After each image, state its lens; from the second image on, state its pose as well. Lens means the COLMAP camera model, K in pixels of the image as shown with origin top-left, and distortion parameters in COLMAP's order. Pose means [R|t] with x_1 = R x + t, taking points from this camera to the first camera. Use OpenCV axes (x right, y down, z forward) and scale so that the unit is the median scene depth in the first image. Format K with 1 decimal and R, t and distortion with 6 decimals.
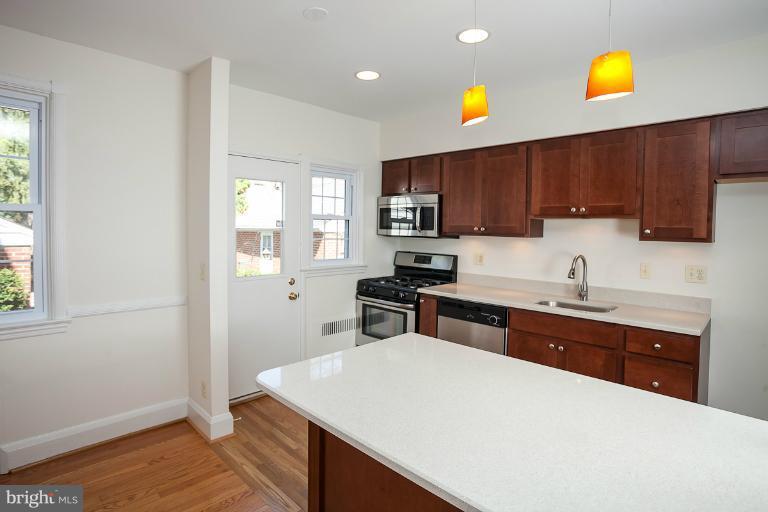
lens RADIAL K [[400.4, 0, 369.2], [0, 400.4, 241.3], [0, 0, 1]] dist [-0.063374, 0.019961]
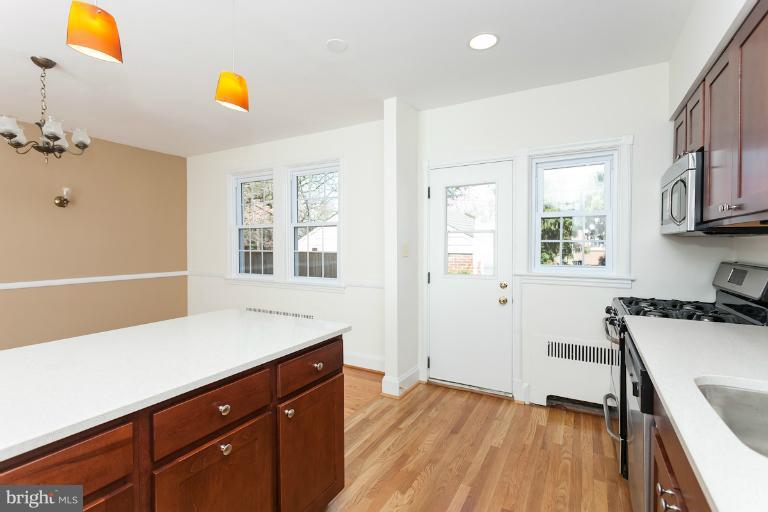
lens RADIAL K [[361.6, 0, 383.2], [0, 361.6, 251.7], [0, 0, 1]] dist [0.003577, -0.003094]
pose [[0.270922, 0.002804, -0.962597, 0.651700], [-0.024643, 0.999688, -0.004024, 0.036626], [0.962286, 0.024812, 0.270907, 0.567552]]
